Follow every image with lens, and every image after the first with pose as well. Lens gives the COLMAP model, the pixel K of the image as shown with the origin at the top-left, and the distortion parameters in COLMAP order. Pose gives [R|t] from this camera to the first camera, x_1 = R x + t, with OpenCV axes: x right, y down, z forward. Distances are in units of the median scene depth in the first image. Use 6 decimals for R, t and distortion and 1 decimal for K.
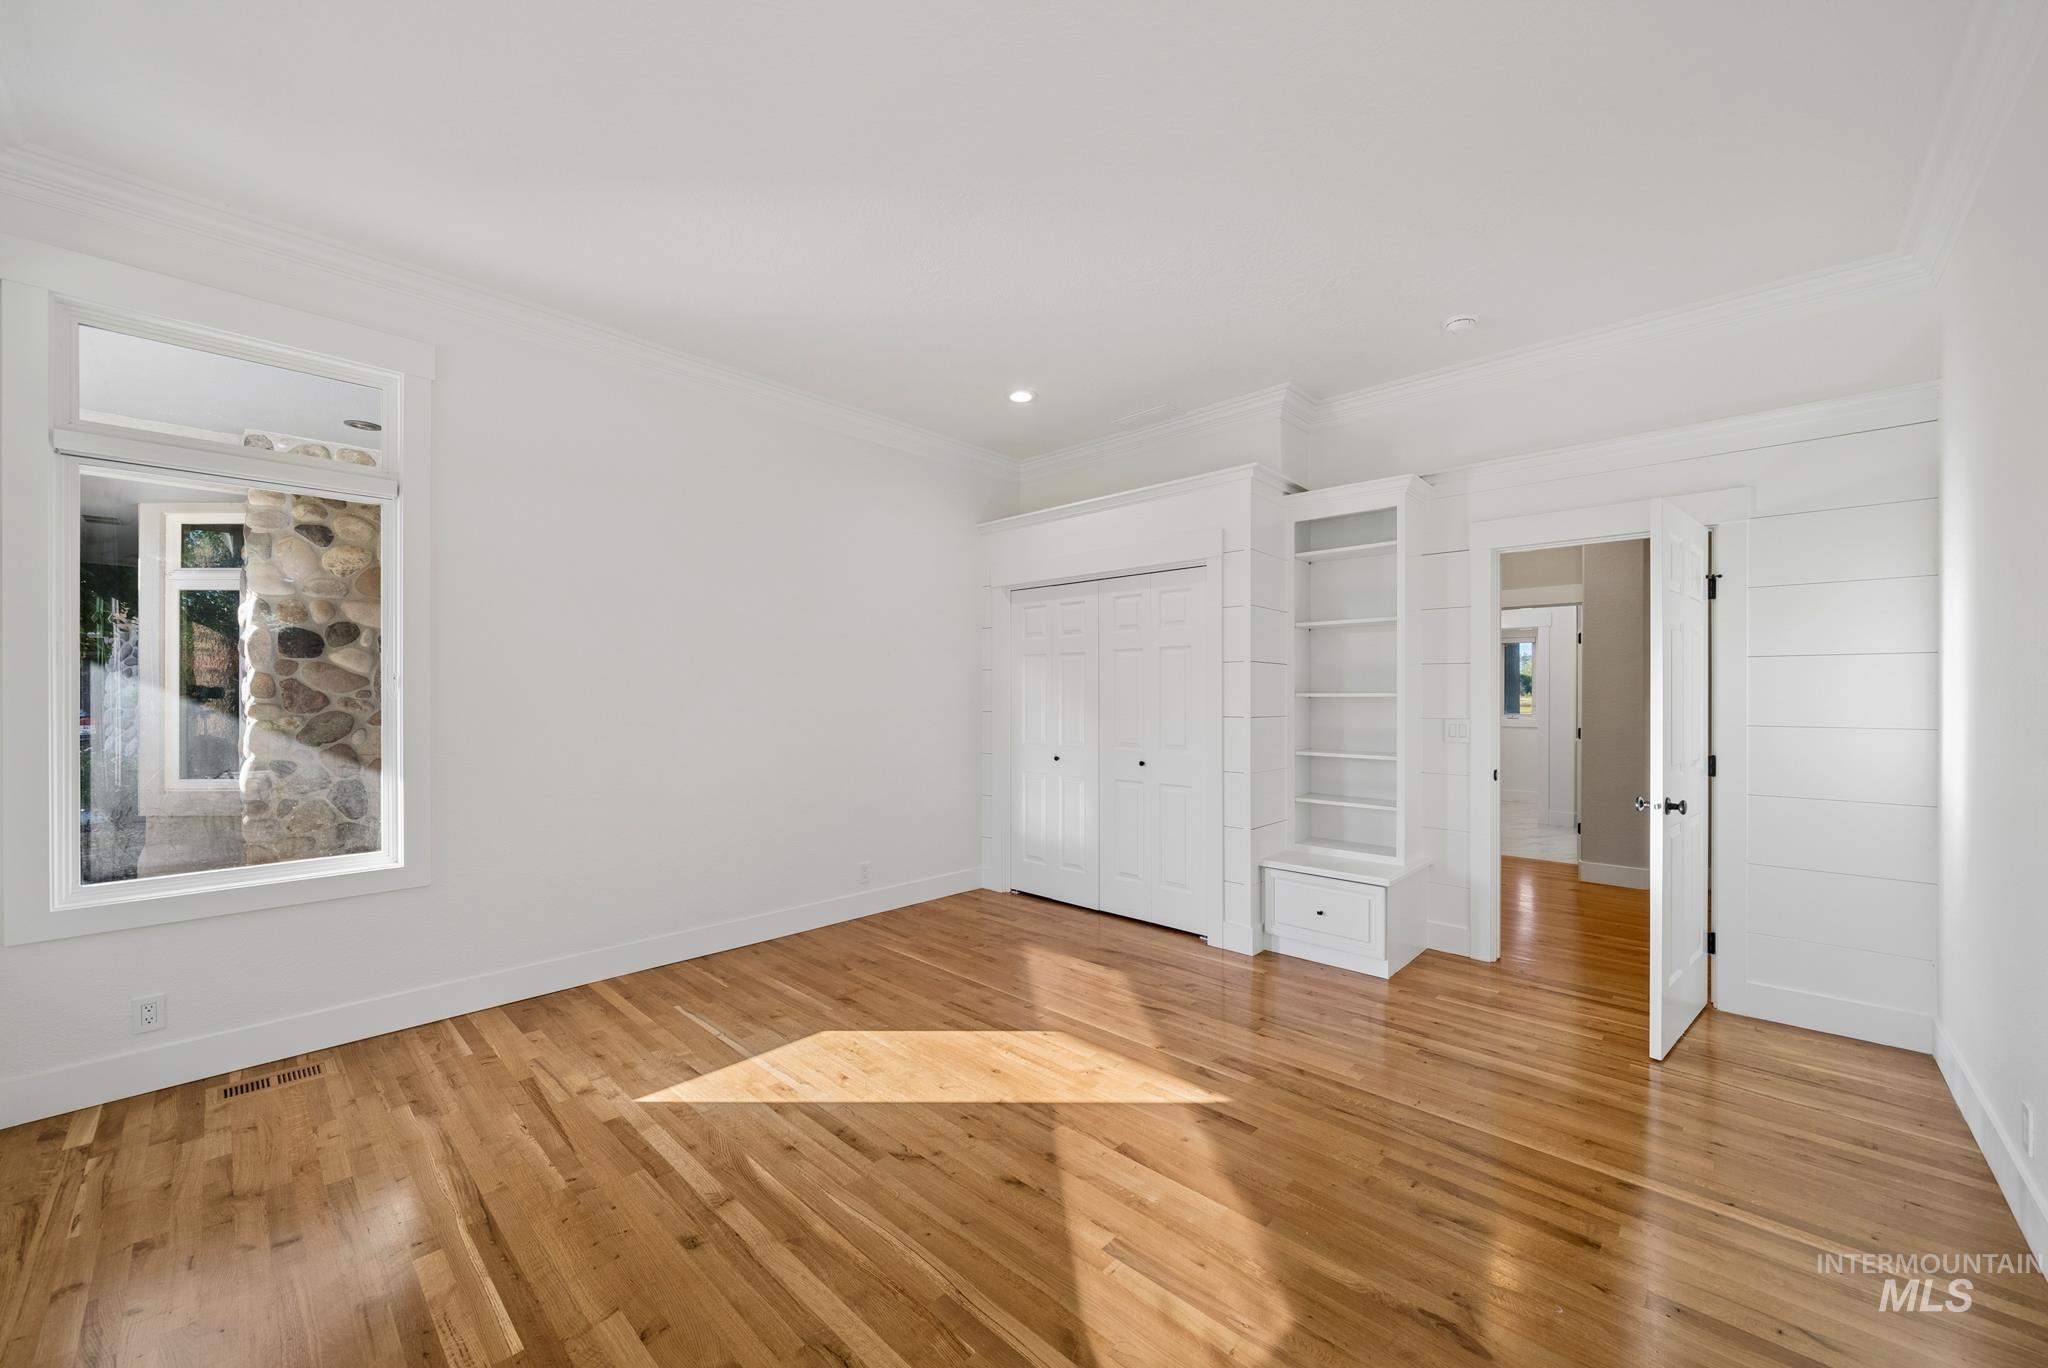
lens RADIAL K [[764.4, 0, 1022.0], [0, 764.4, 692.8], [0, 0, 1]] dist [-0.000739, -0.000422]
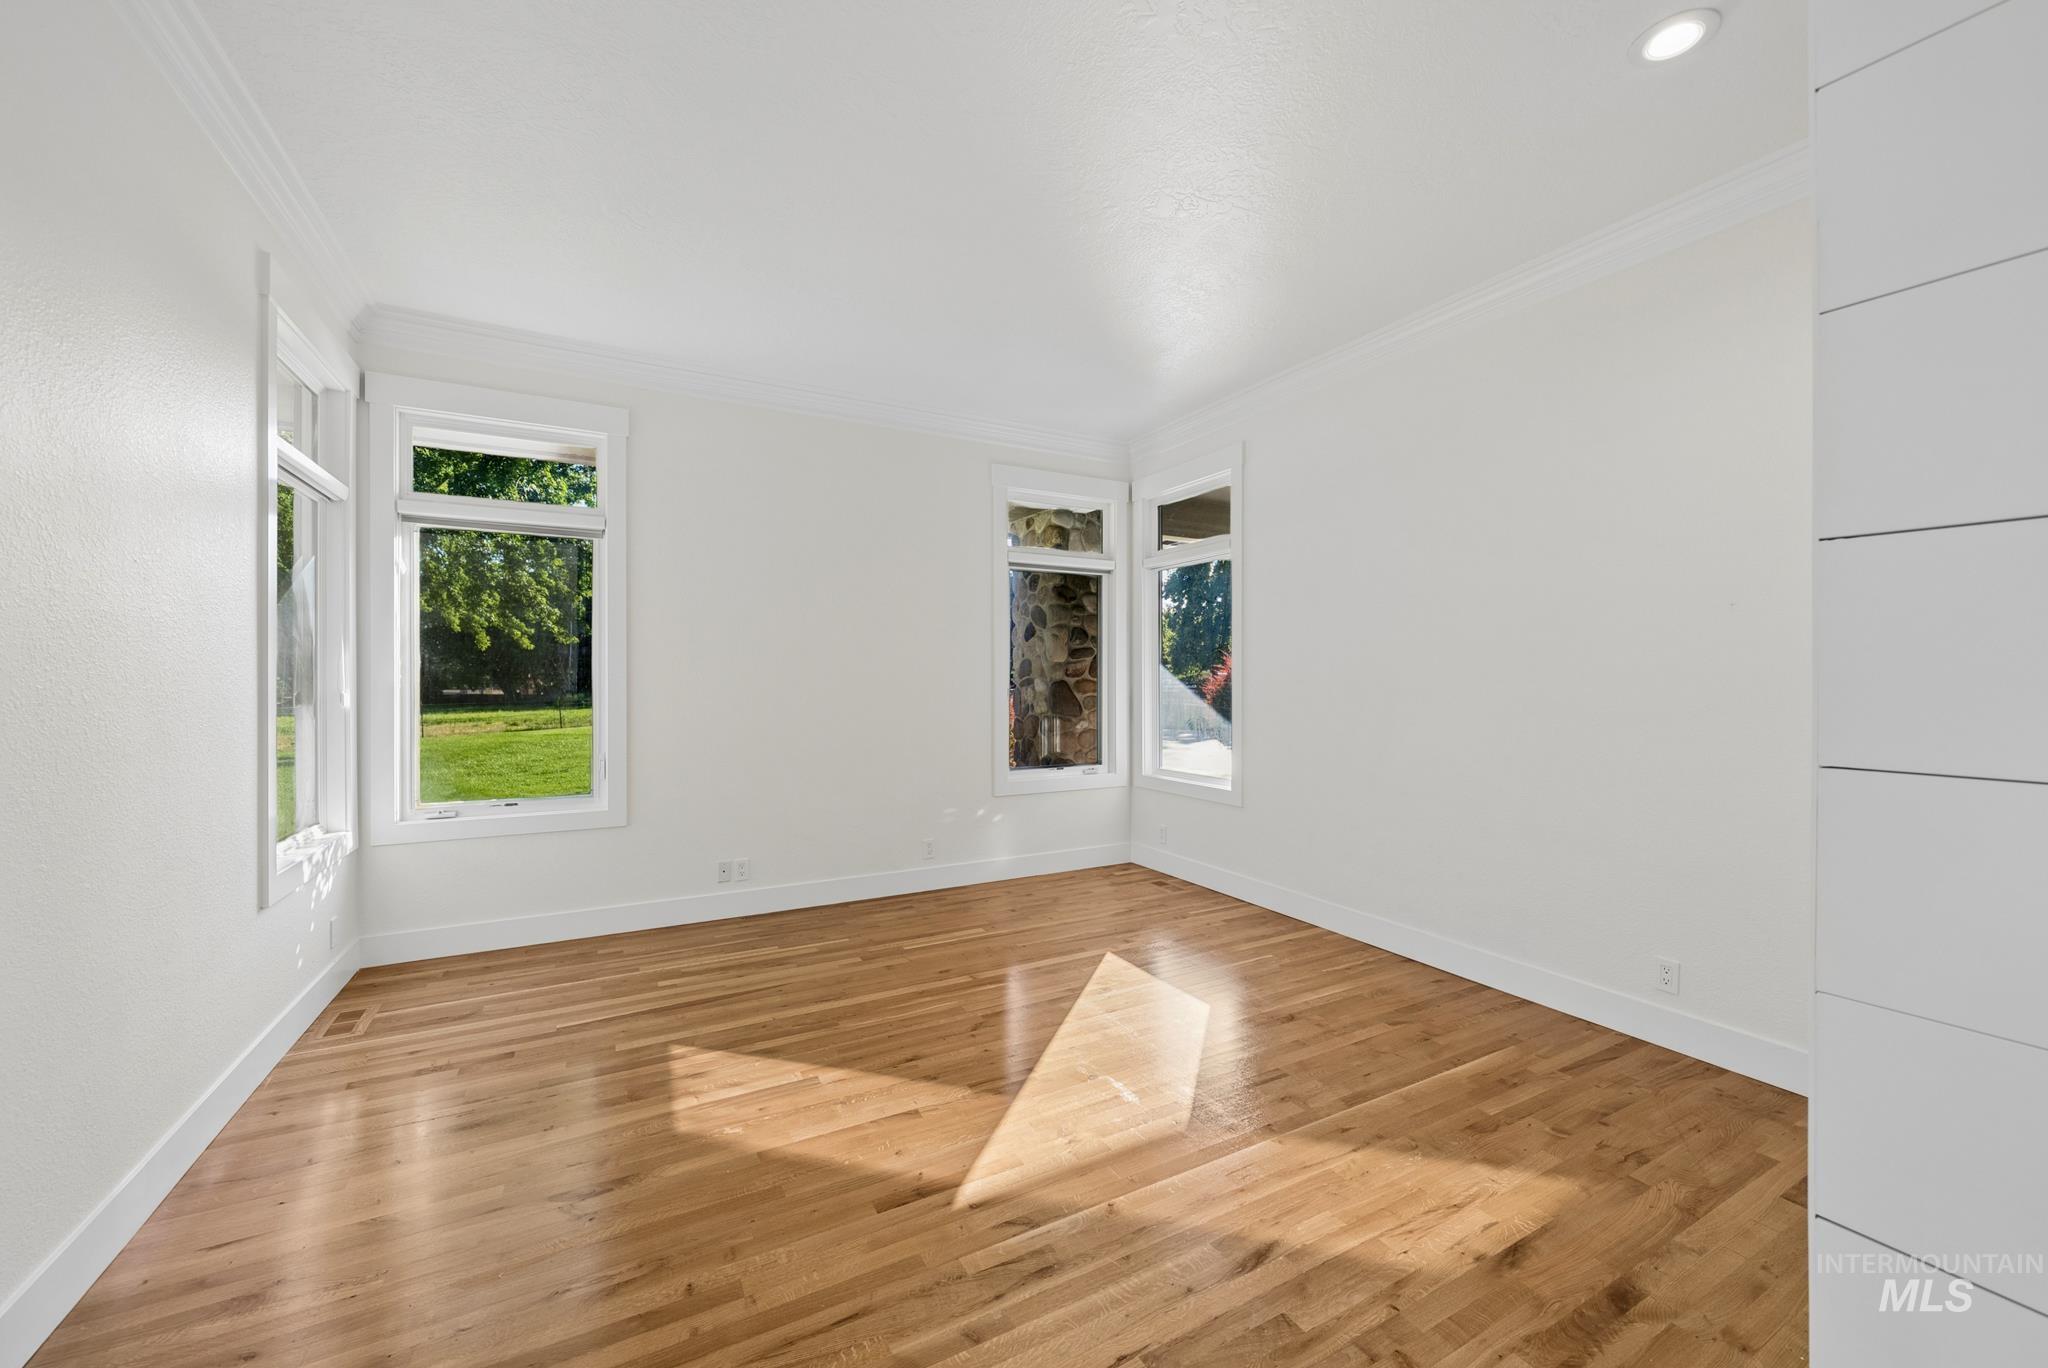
lens RADIAL K [[764.4, 0, 1015.7], [0, 764.4, 680.4], [0, 0, 1]] dist [-0.000739, -0.000422]
pose [[-0.301709, 0.004302, -0.953390, 0.704739], [0.003301, 0.999989, 0.003468, 0.000194], [0.953394, -0.002101, -0.301719, 0.943173]]
